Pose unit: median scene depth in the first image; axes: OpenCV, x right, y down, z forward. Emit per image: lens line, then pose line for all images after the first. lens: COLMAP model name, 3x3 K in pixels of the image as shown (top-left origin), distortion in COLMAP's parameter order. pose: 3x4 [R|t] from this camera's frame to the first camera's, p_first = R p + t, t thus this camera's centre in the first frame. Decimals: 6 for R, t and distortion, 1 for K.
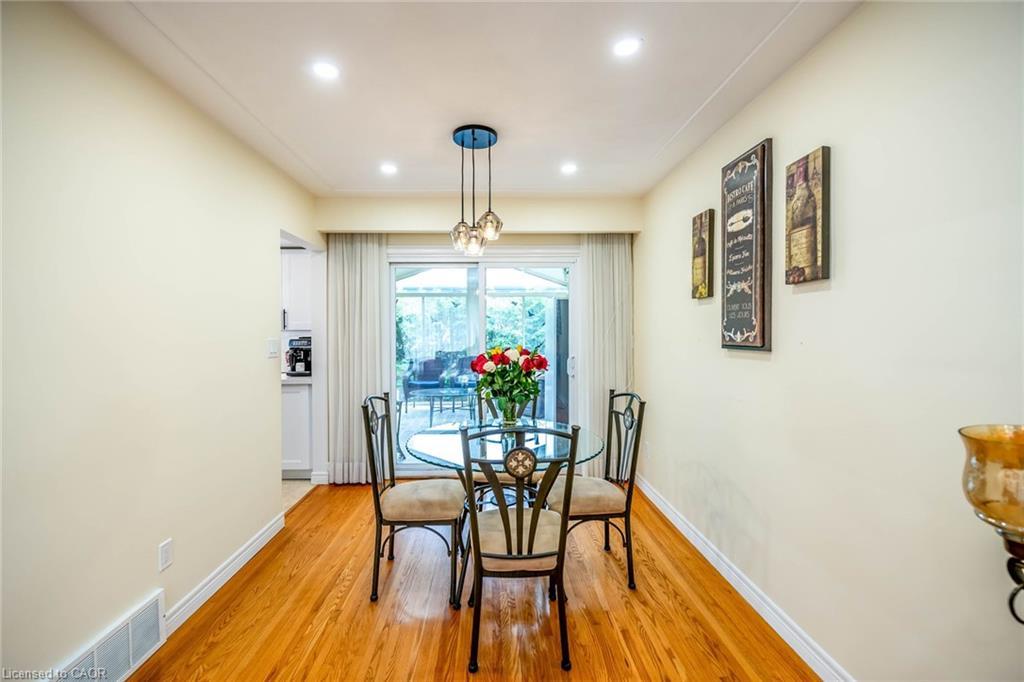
lens RADIAL K [[417.0, 0, 508.9], [0, 417.0, 336.4], [0, 0, 1]] dist [-0.002172, -0.000413]
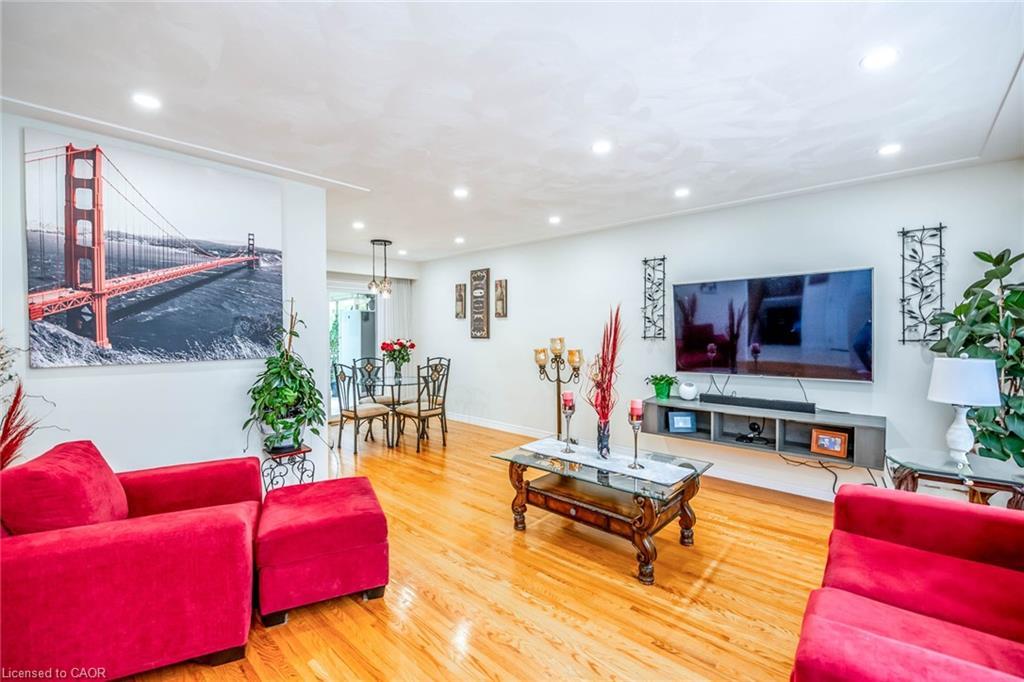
lens RADIAL K [[417.0, 0, 508.9], [0, 417.0, 336.4], [0, 0, 1]] dist [-0.002172, -0.000413]
pose [[0.704524, -0.010931, 0.709596, -1.140323], [0.007045, 0.999940, 0.008409, -0.003334], [-0.709645, -0.000925, 0.704559, -0.989677]]
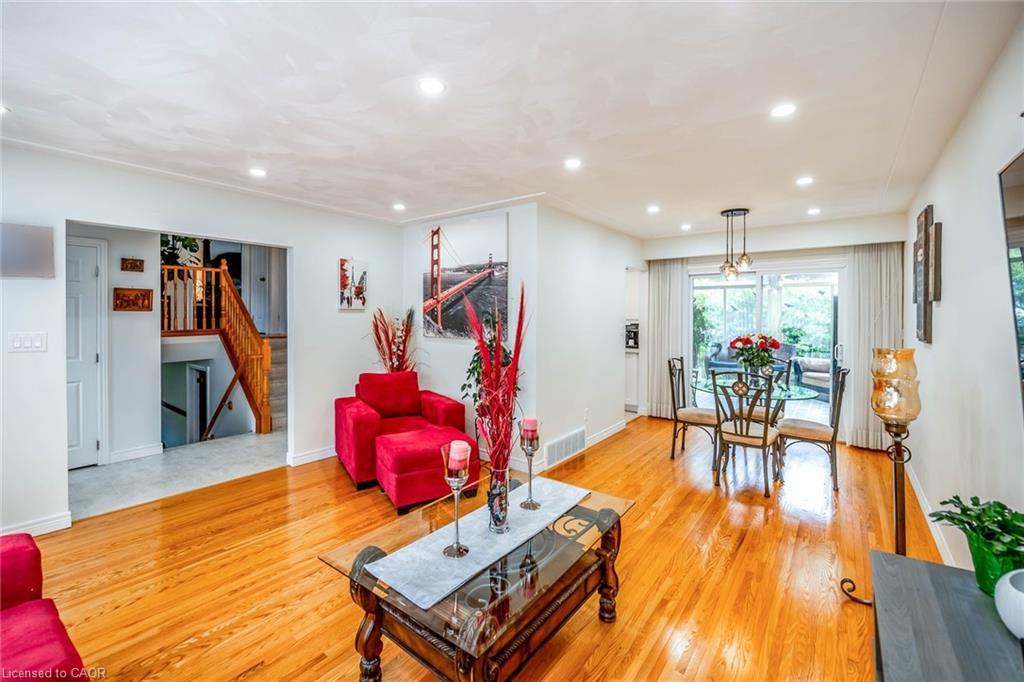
lens RADIAL K [[433.8, 0, 517.5], [0, 433.8, 315.6], [0, 0, 1]] dist [-0.001061, -0.000197]
pose [[0.774440, 0.009002, -0.632583, 0.356800], [-0.013943, 0.999899, -0.002841, -0.031337], [0.632494, 0.011021, 0.774487, -0.946426]]
